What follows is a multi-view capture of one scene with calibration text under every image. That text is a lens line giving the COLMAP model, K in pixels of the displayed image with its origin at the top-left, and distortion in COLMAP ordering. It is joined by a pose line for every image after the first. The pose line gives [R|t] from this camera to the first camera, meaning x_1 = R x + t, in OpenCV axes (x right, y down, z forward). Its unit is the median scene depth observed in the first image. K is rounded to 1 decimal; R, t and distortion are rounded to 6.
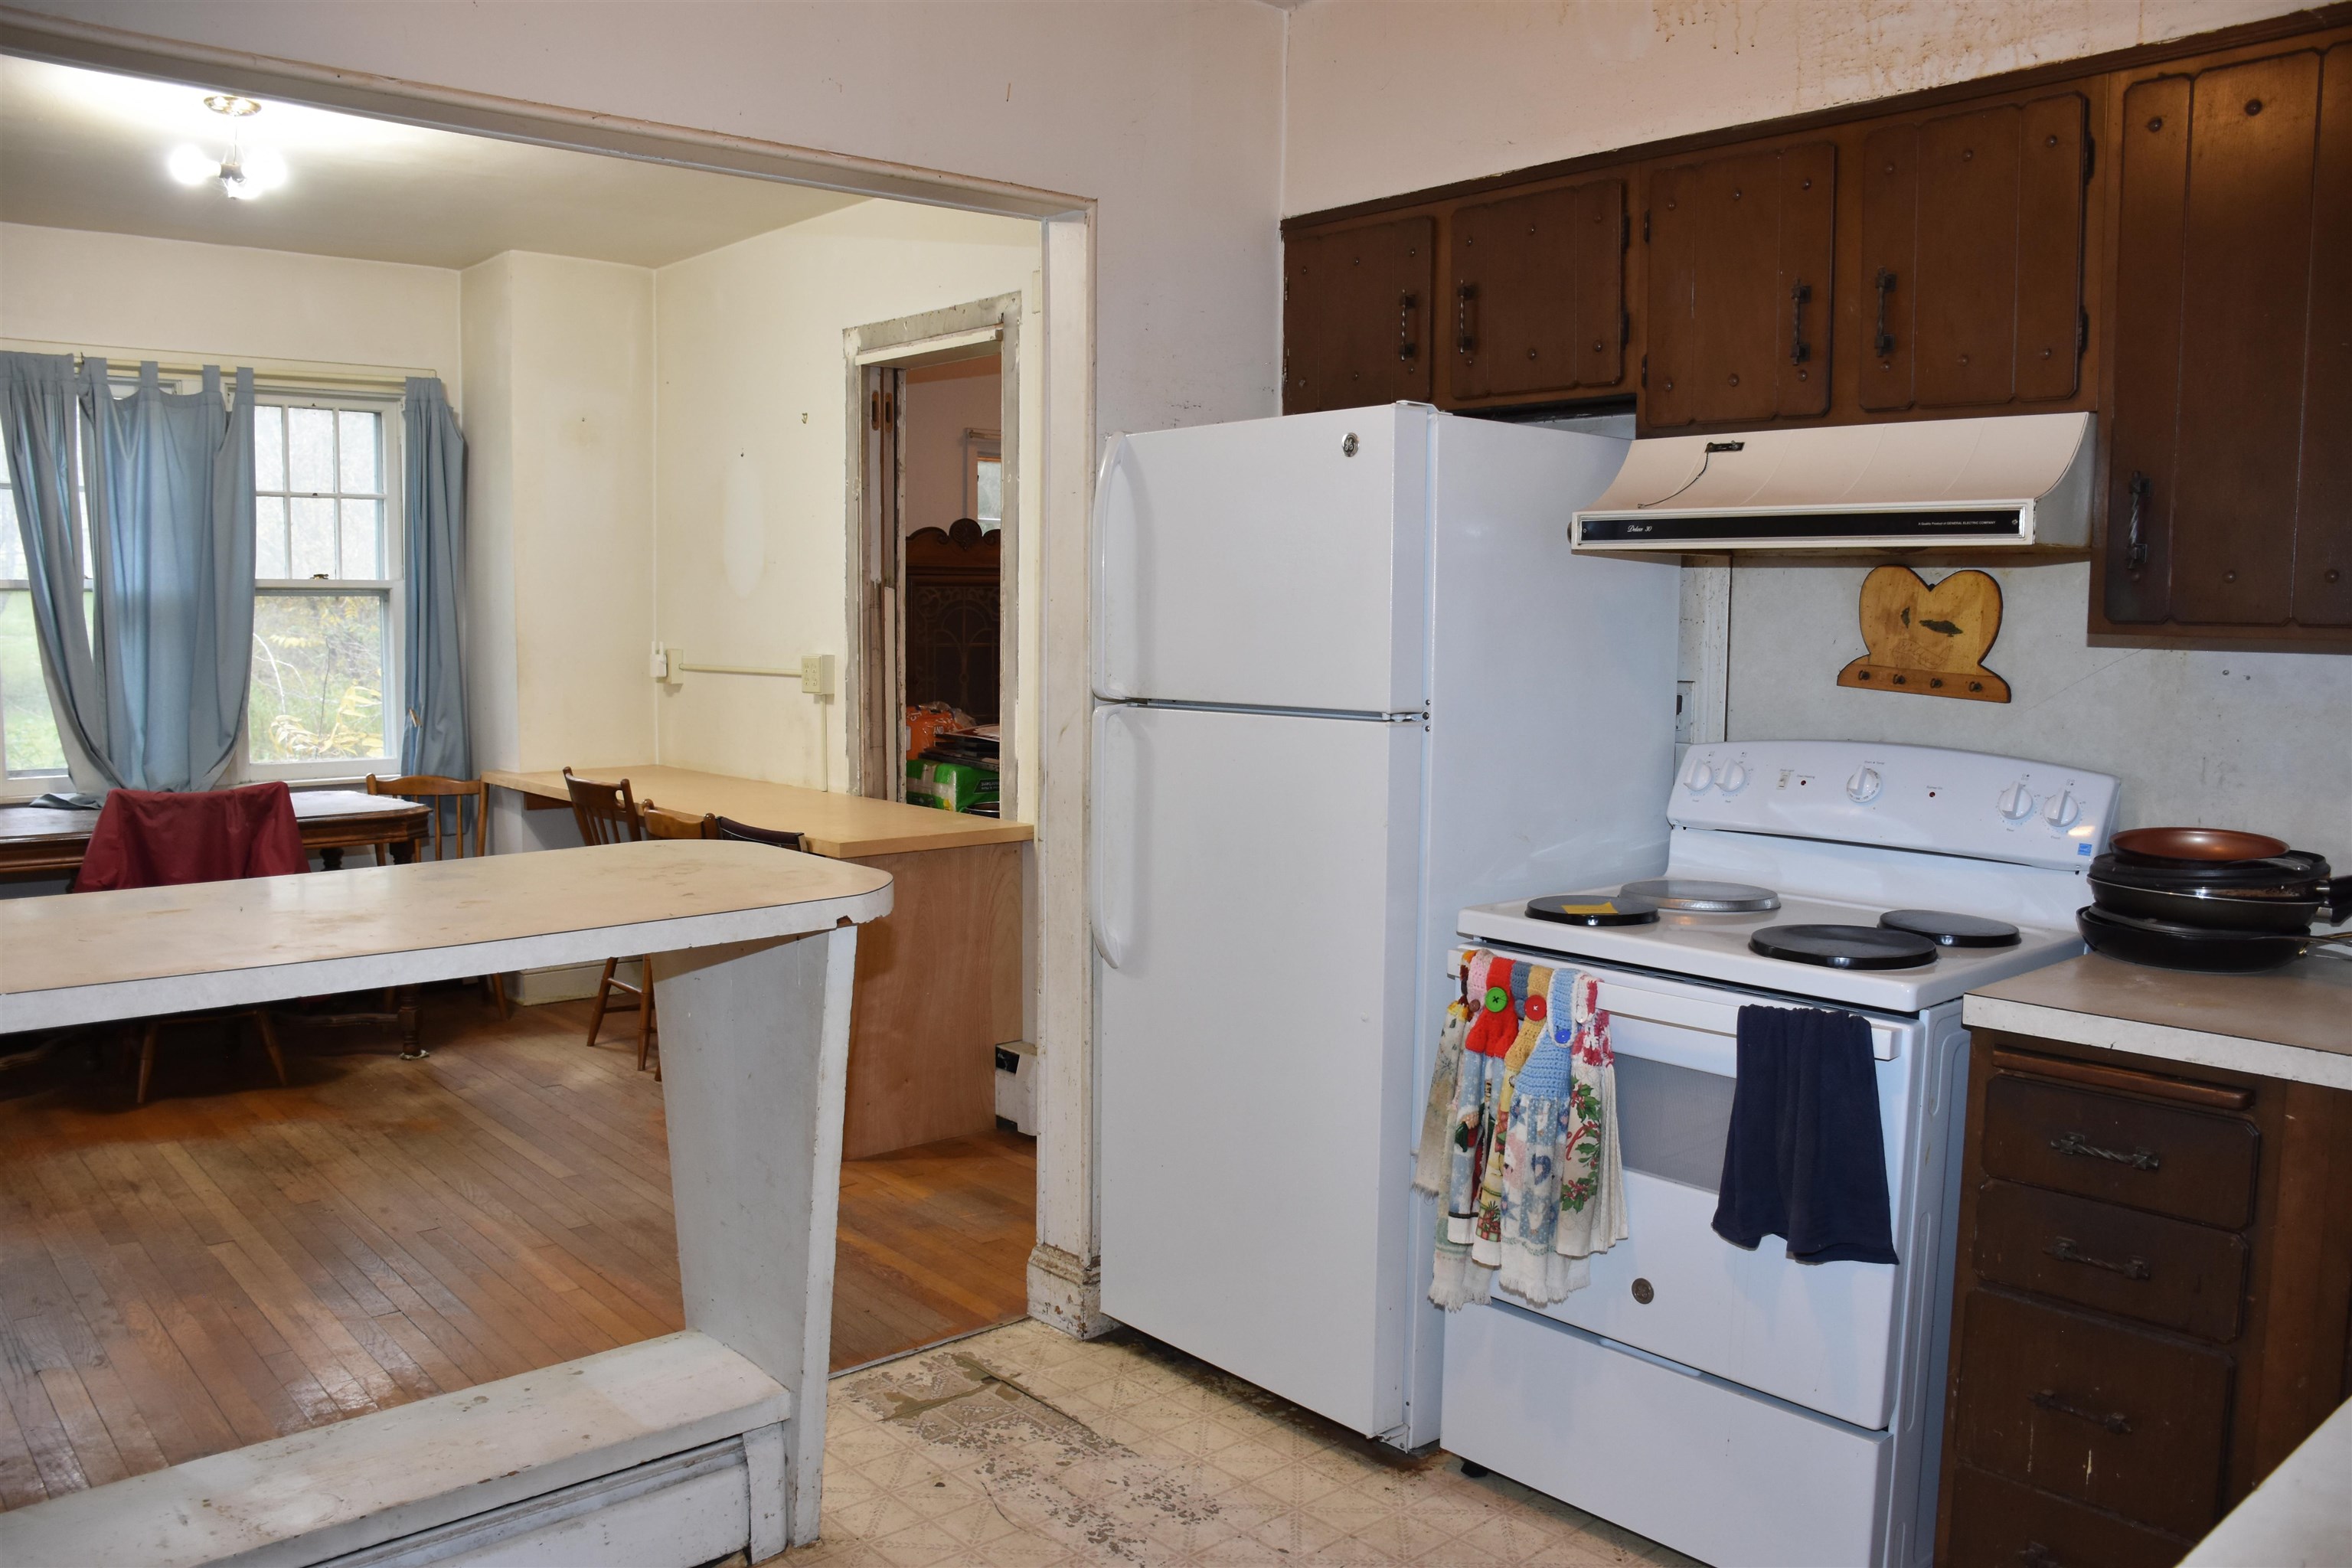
lens RADIAL K [[1837.3, 0, 1184.7], [0, 1837.3, 791.7], [0, 0, 1]] dist [-0.150223, 0.108895]
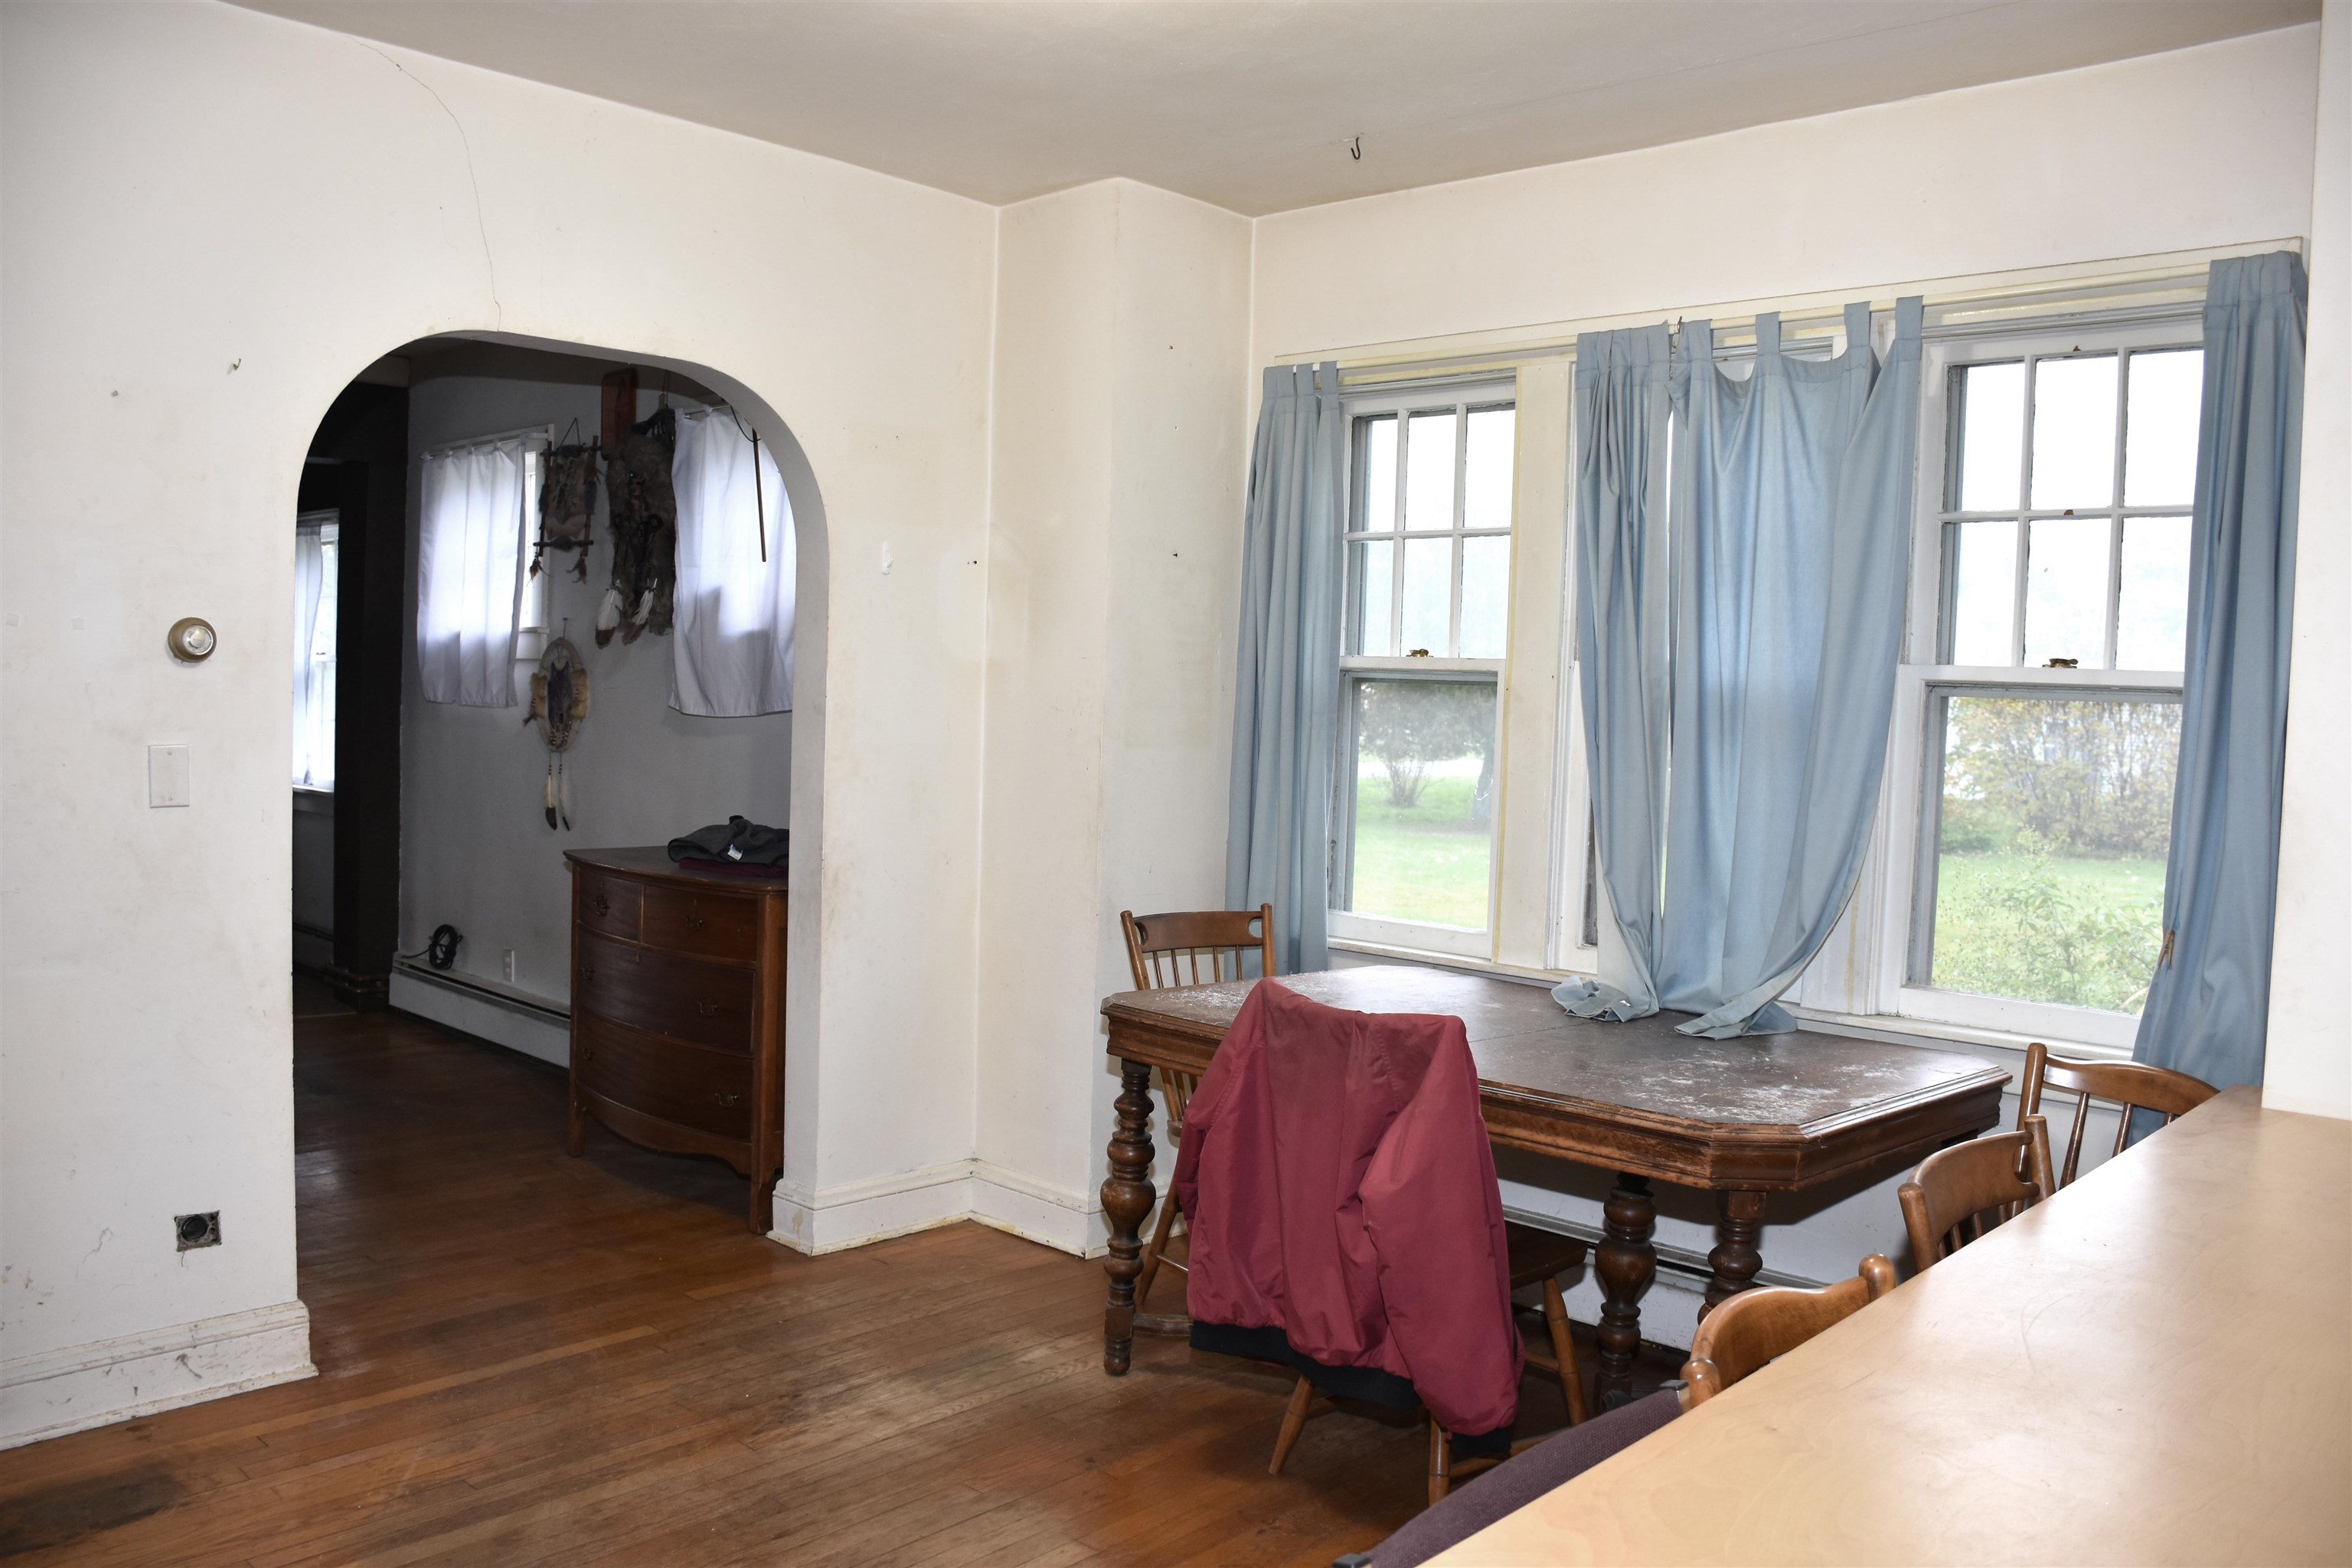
lens RADIAL K [[1837.3, 0, 1184.7], [0, 1837.3, 791.7], [0, 0, 1]] dist [-0.150223, 0.108895]
pose [[0.094004, 0.048702, -0.994380, 0.027725], [-0.134060, 0.990325, 0.035830, -0.068173], [0.986504, 0.129939, 0.099624, 0.708200]]
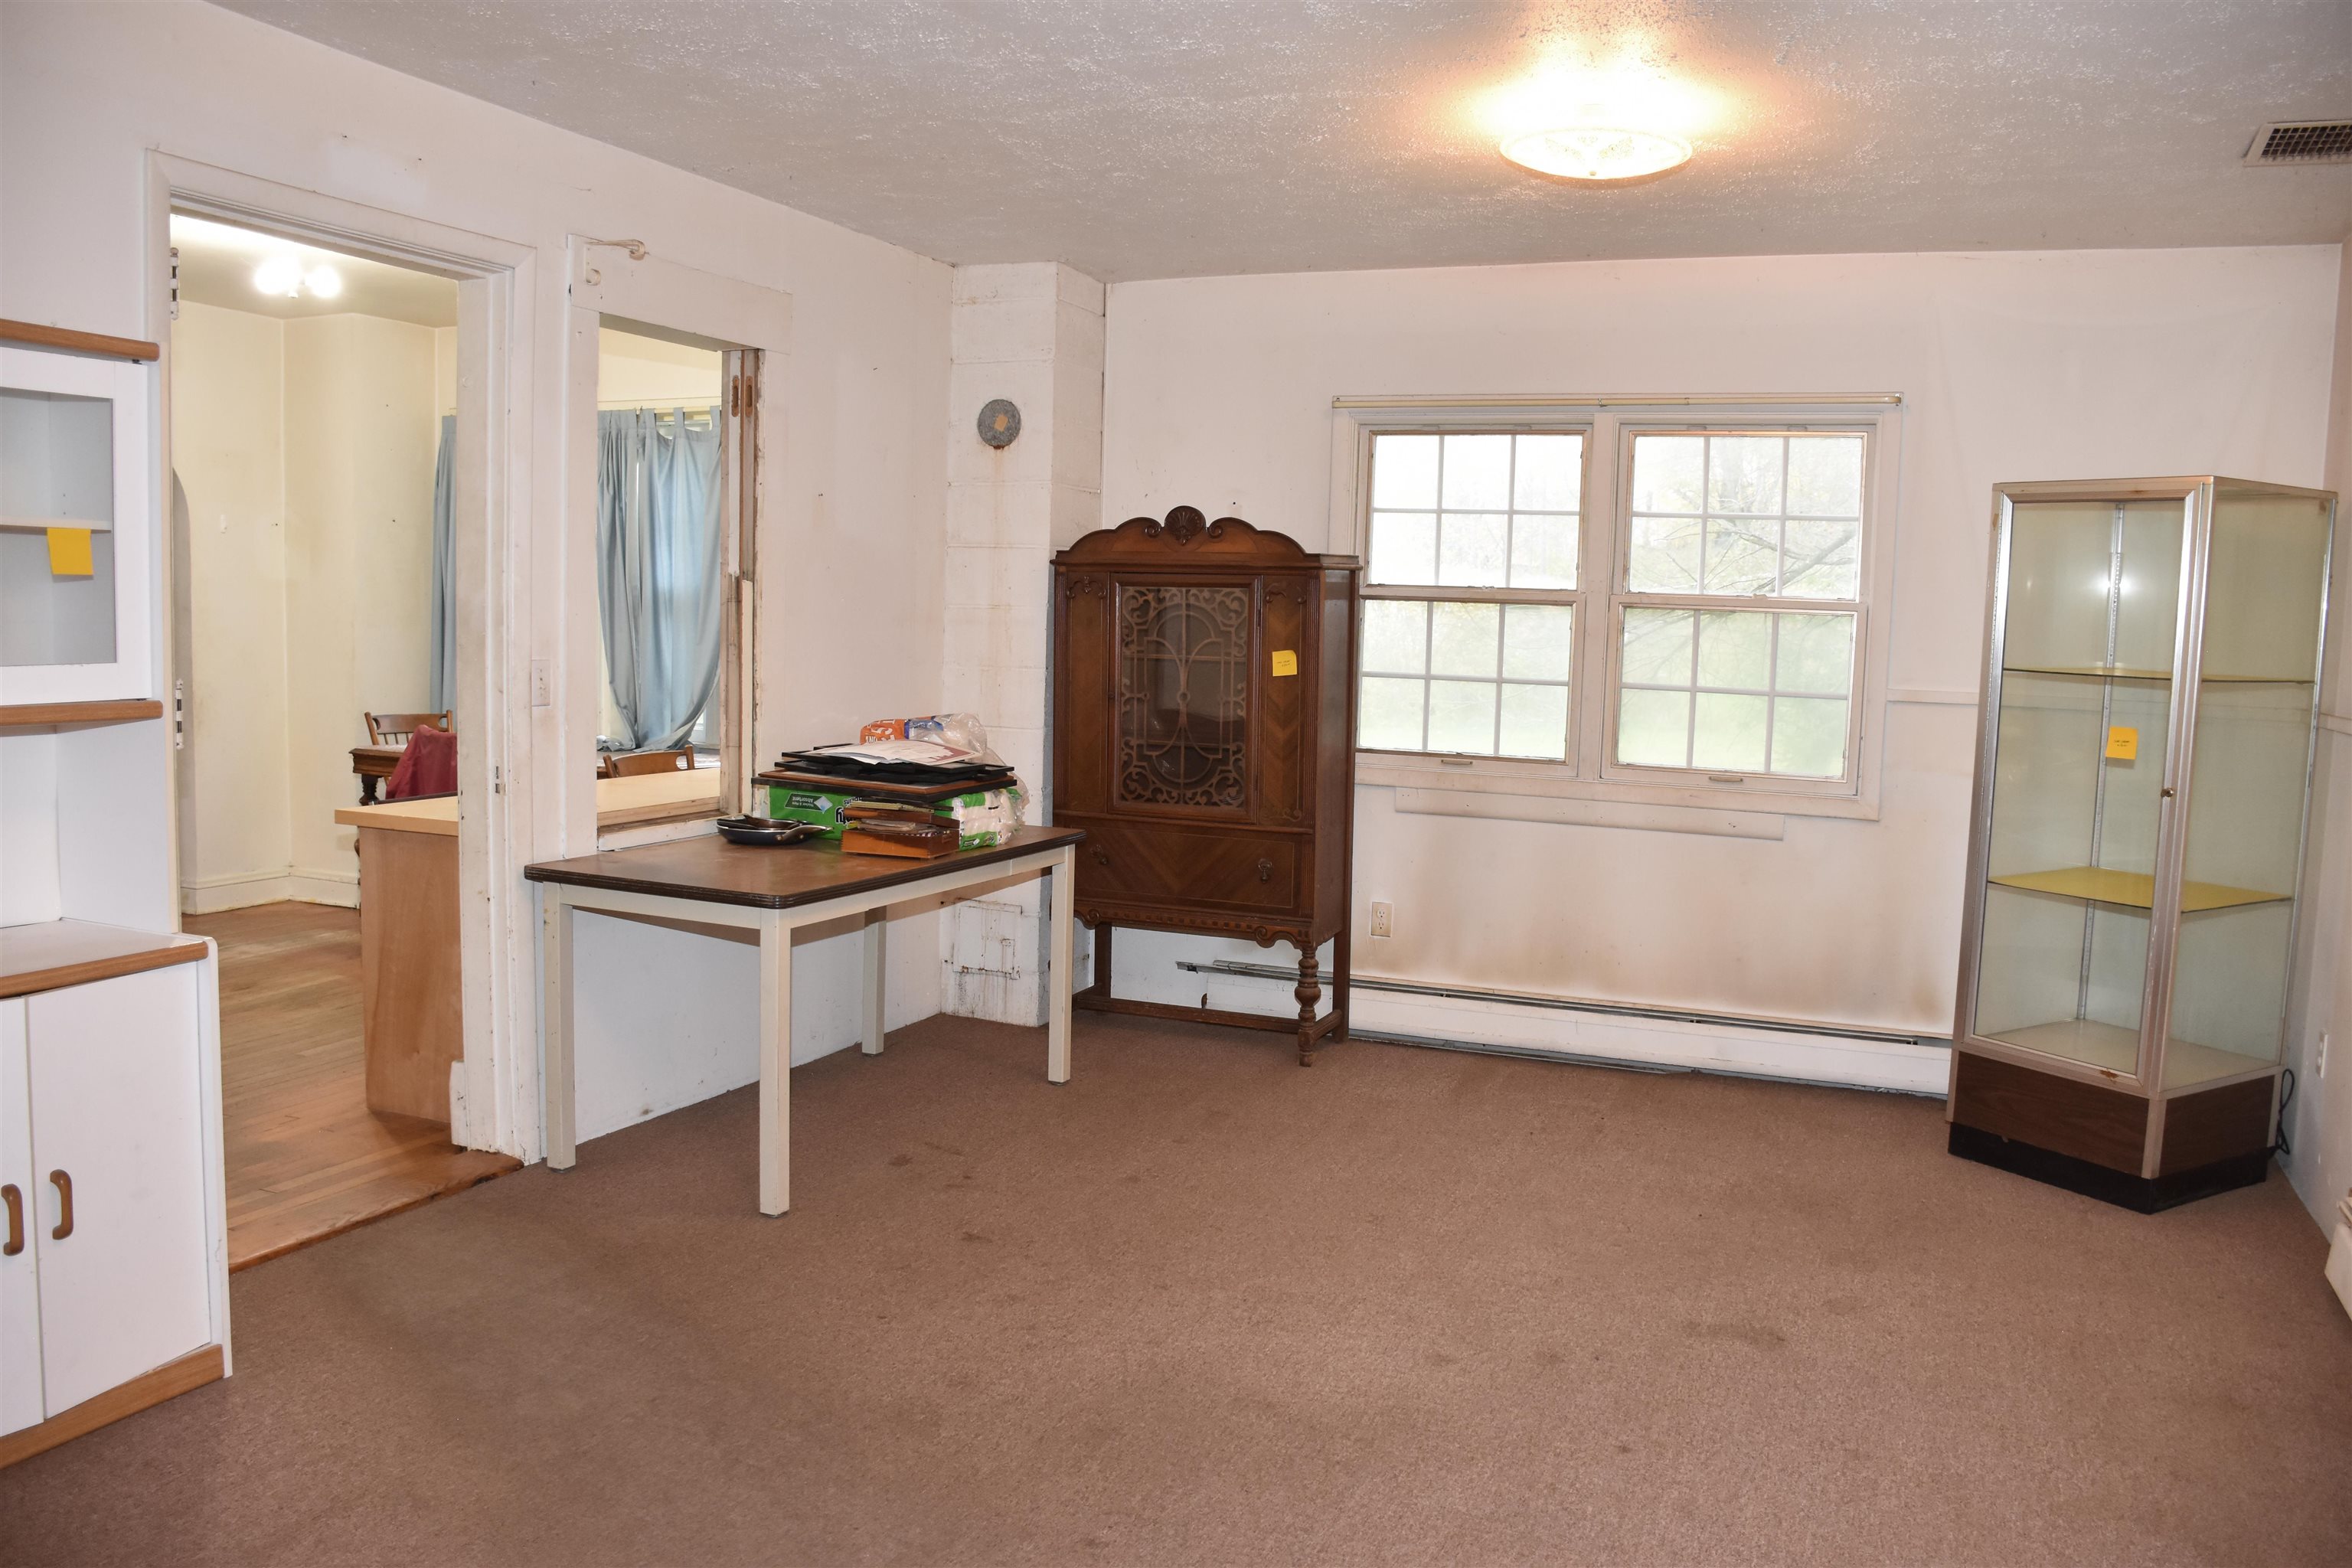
lens RADIAL K [[1827.4, 0, 1176.0], [0, 1827.4, 784.0], [0, 0, 1]] dist [-0.114463, 0.000760]
pose [[0.433940, 0.088310, -0.896603, 0.716347], [-0.112478, 0.992709, 0.043339, -0.066040], [0.893893, 0.082042, 0.440709, 0.719115]]
